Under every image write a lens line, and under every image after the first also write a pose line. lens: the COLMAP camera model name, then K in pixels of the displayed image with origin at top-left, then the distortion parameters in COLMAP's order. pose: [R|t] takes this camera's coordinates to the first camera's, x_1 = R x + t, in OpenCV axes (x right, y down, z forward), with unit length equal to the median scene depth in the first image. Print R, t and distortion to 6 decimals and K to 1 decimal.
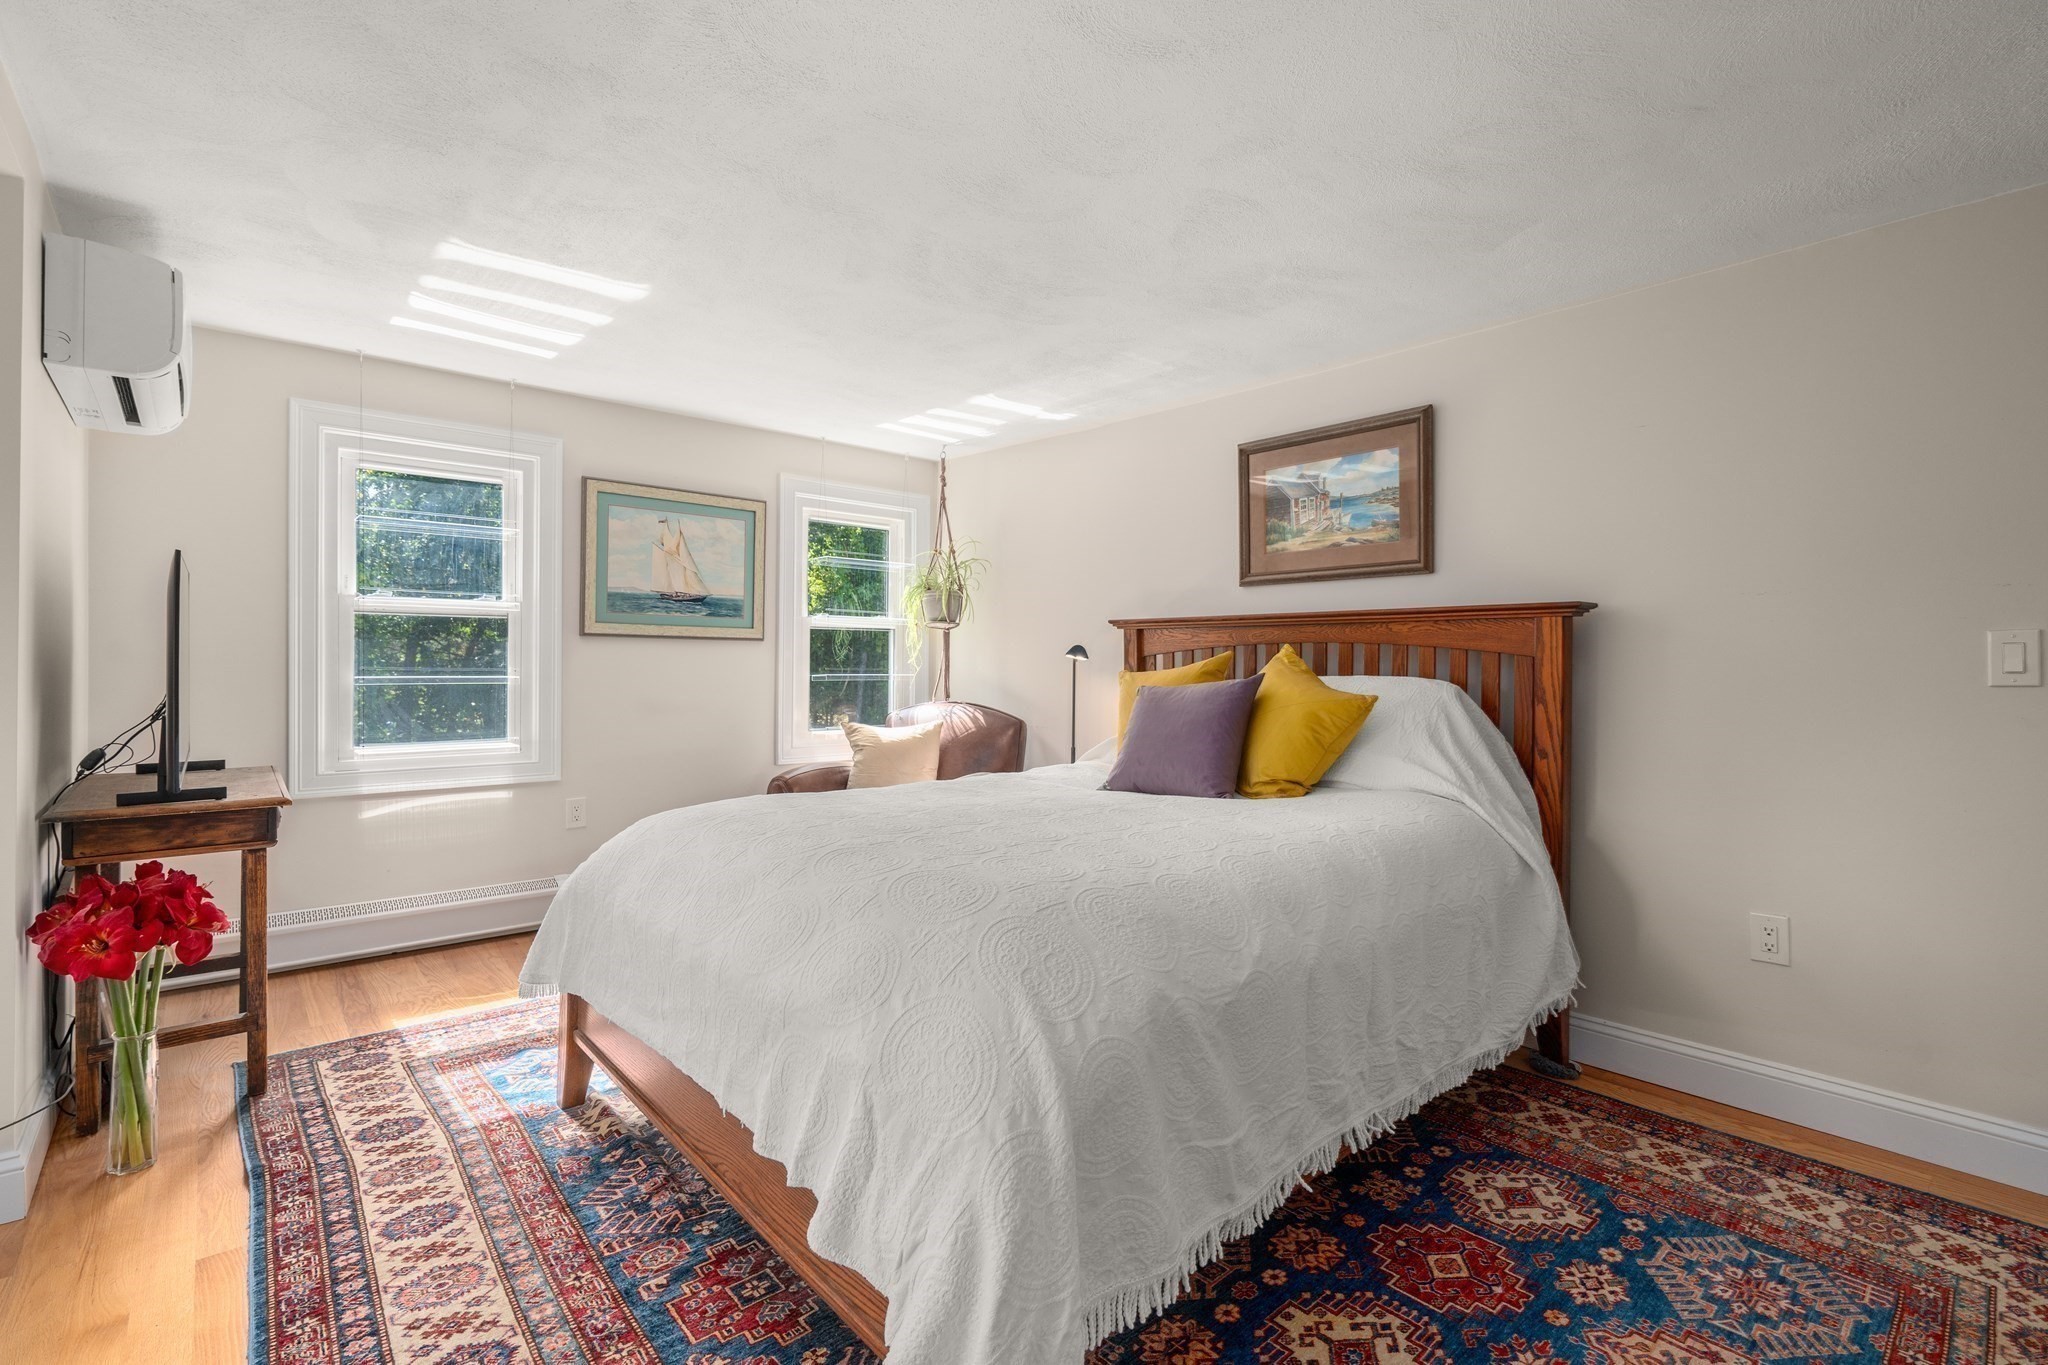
lens RADIAL K [[930.3, 0, 1027.0], [0, 930.3, 666.6], [0, 0, 1]] dist [-0.003021, 0.000094]
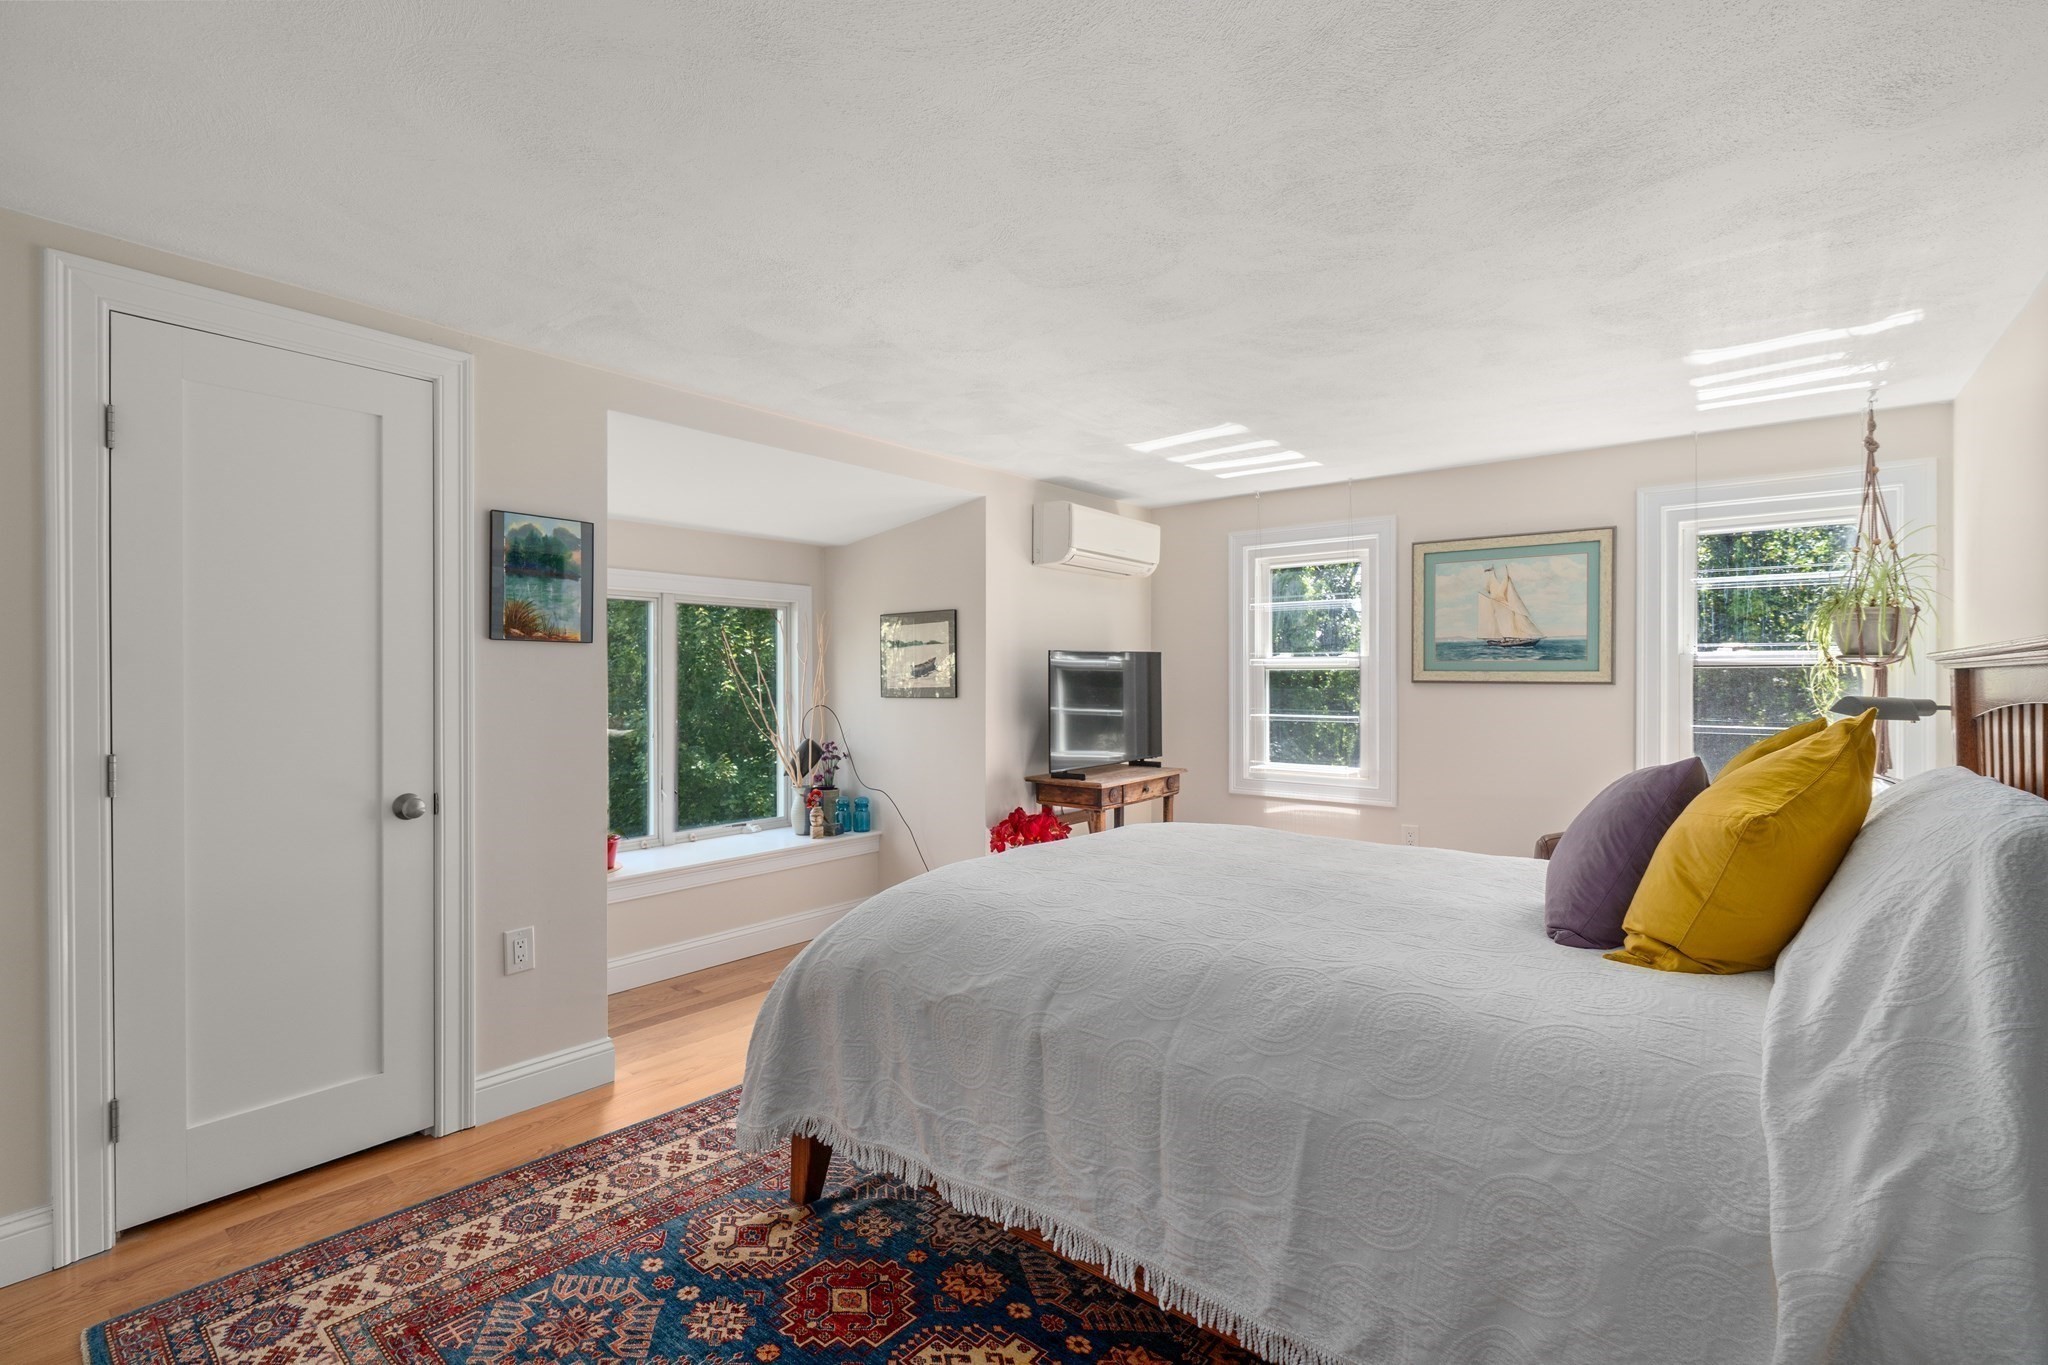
lens RADIAL K [[930.3, 0, 1028.7], [0, 930.3, 685.8], [0, 0, 1]] dist [-0.003021, 0.000094]
pose [[0.167988, -0.000860, -0.985789, 0.551541], [-0.004250, 0.999990, -0.001597, -0.025476], [0.985780, 0.004458, 0.167983, 0.339325]]
